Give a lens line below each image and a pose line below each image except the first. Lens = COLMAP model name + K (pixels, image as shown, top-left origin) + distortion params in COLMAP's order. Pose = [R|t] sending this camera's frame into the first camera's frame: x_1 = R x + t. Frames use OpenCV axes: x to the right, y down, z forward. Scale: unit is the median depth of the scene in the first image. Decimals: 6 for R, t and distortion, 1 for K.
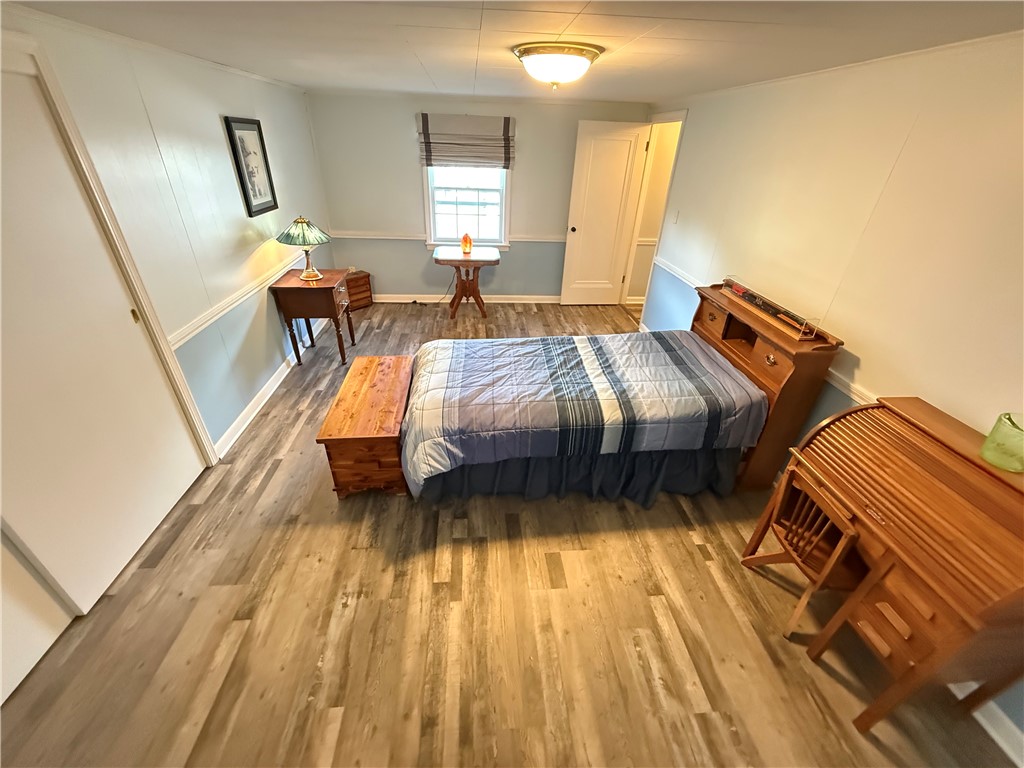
lens RADIAL K [[408.2, 0, 511.1], [0, 408.2, 384.6], [0, 0, 1]] dist [-0.001304, -0.000009]
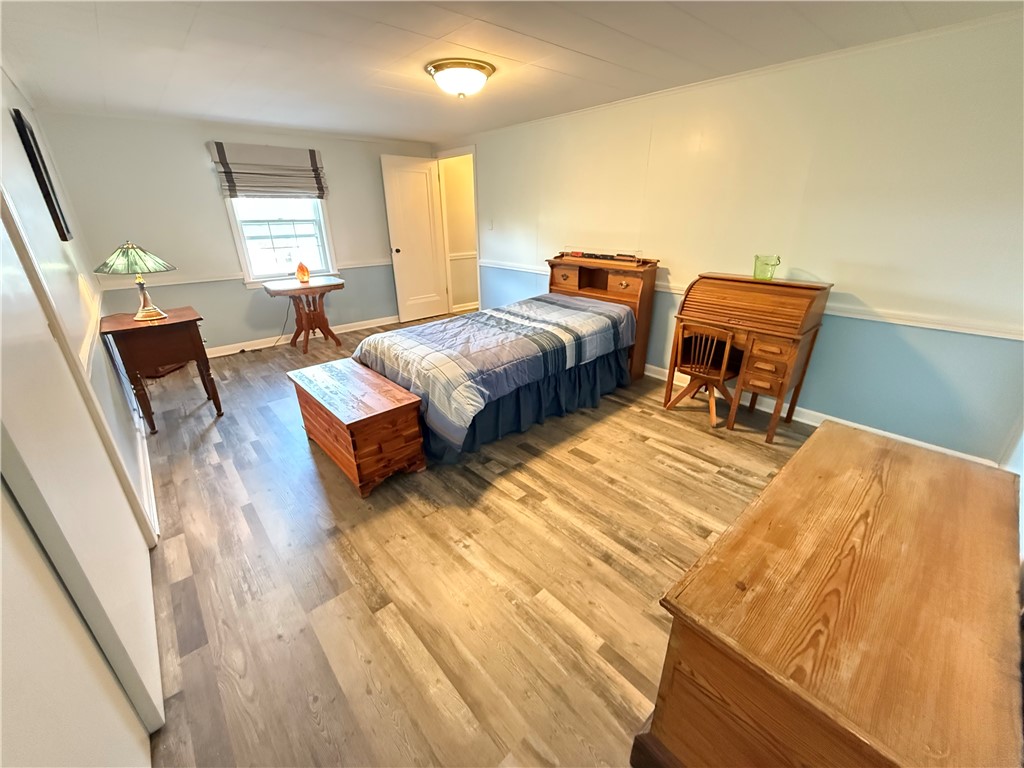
lens RADIAL K [[408.2, 0, 511.1], [0, 408.2, 384.6], [0, 0, 1]] dist [-0.001304, -0.000009]
pose [[0.798977, -0.273184, 0.535730, -0.601399], [0.340490, 0.939814, -0.028560, 0.187126], [-0.495684, 0.205230, 0.843906, 0.013060]]
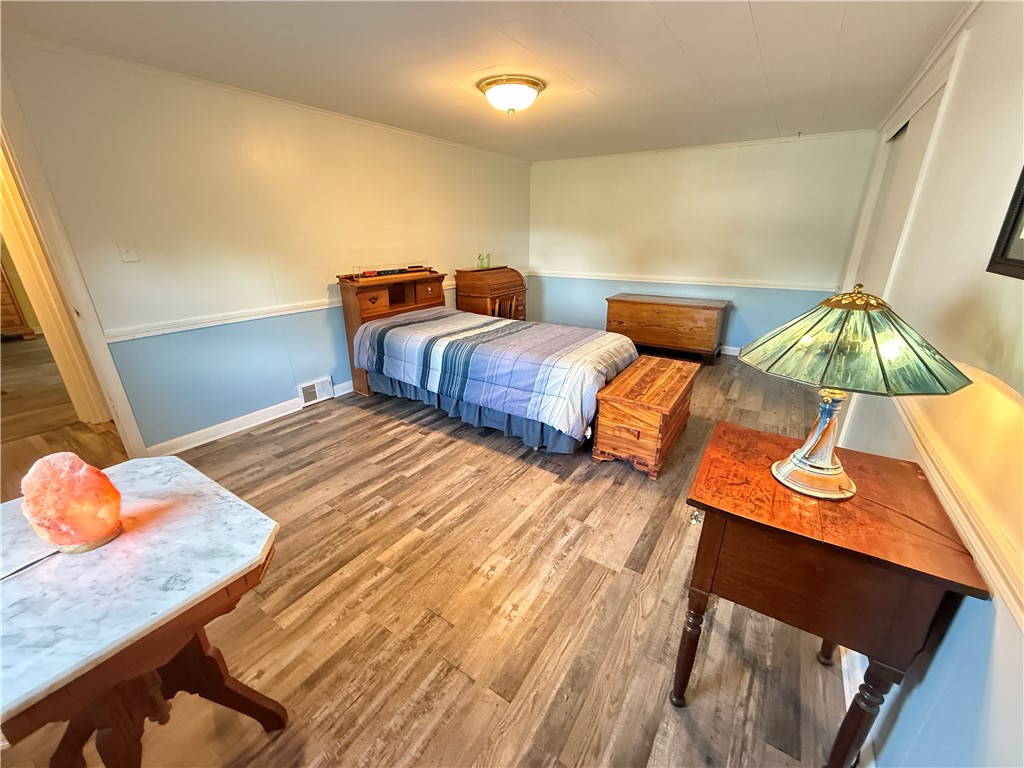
lens RADIAL K [[408.2, 0, 511.1], [0, 408.2, 384.6], [0, 0, 1]] dist [-0.001304, -0.000009]
pose [[-0.782637, -0.249158, 0.570439, -0.723646], [0.297840, 0.654802, 0.694640, -0.901396], [-0.546600, 0.713551, -0.438263, 1.857105]]
